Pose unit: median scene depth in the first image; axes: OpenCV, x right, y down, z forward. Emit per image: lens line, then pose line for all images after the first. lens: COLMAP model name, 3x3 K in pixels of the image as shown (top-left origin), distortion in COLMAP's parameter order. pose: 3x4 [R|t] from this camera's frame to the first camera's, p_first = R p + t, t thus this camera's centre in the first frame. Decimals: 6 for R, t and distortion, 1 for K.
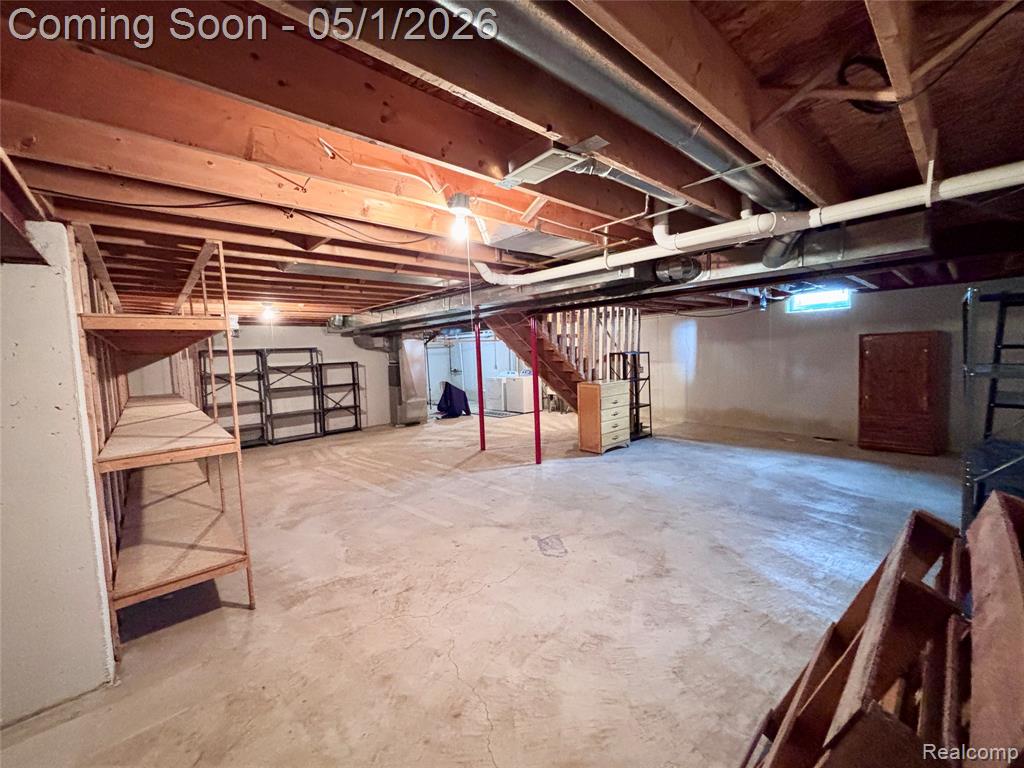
lens RADIAL K [[414.8, 0, 514.3], [0, 414.8, 383.6], [0, 0, 1]] dist [-0.009963, -0.000056]
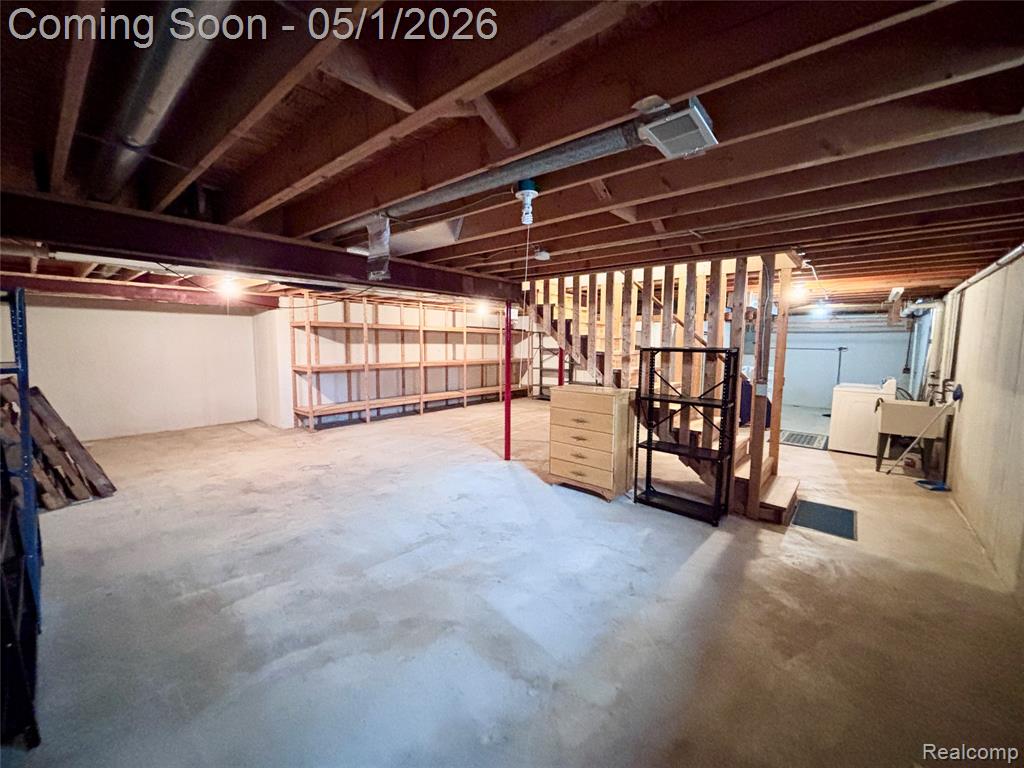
lens RADIAL K [[414.8, 0, 514.0], [0, 414.8, 381.9], [0, 0, 1]] dist [-0.009963, -0.000056]
pose [[0.132338, 0.135990, -0.981832, 1.318846], [-0.086558, 0.988345, 0.125225, -0.137977], [0.987418, 0.068414, 0.142567, 1.196647]]
